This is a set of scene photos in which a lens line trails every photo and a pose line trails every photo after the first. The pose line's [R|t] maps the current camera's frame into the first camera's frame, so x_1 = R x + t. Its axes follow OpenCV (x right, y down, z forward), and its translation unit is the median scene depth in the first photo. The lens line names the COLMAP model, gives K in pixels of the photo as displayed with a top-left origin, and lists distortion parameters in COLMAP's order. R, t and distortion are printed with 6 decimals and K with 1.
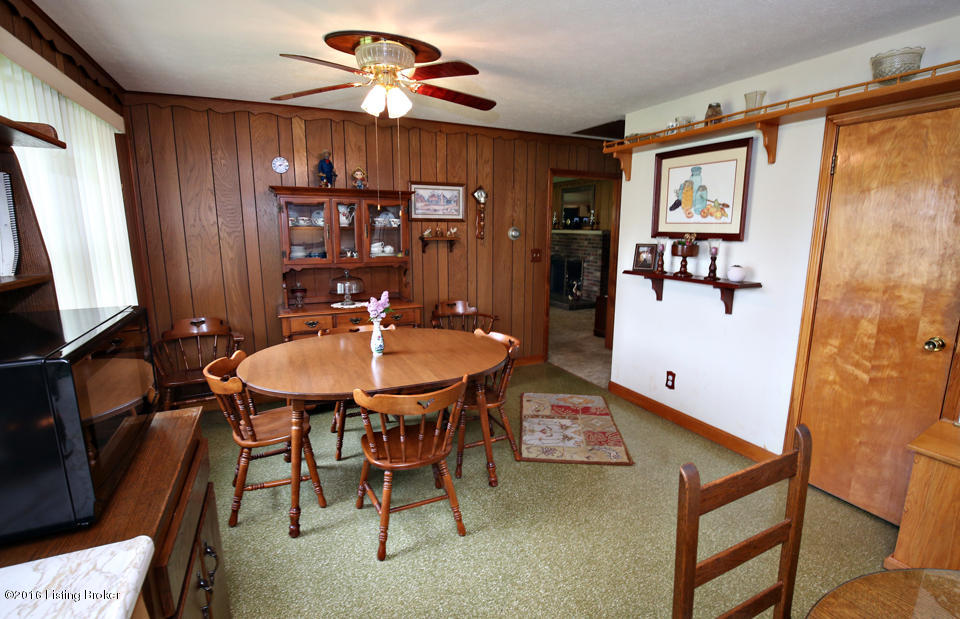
lens RADIAL K [[468.4, 0, 480.0], [0, 468.4, 309.5], [0, 0, 1]] dist [-0.001648, -0.000007]
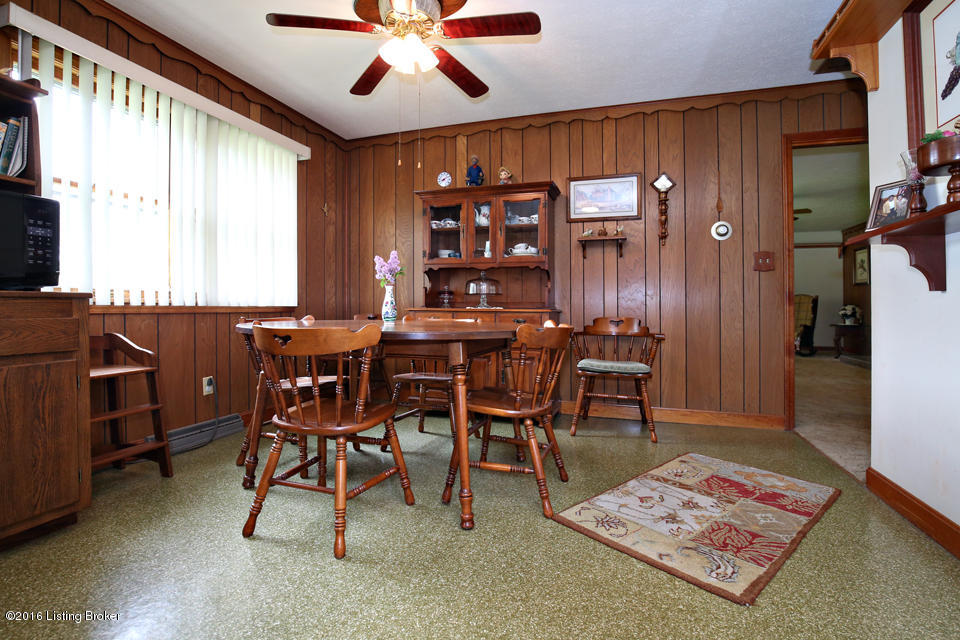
lens RADIAL K [[439.6, 0, 480.3], [0, 439.6, 304.7], [0, 0, 1]] dist [-0.028052, -0.000111]
pose [[0.717378, -0.003372, -0.696676, 0.322683], [-0.126339, 0.982779, -0.134850, 0.100493], [0.685133, 0.184755, 0.704598, 0.356890]]
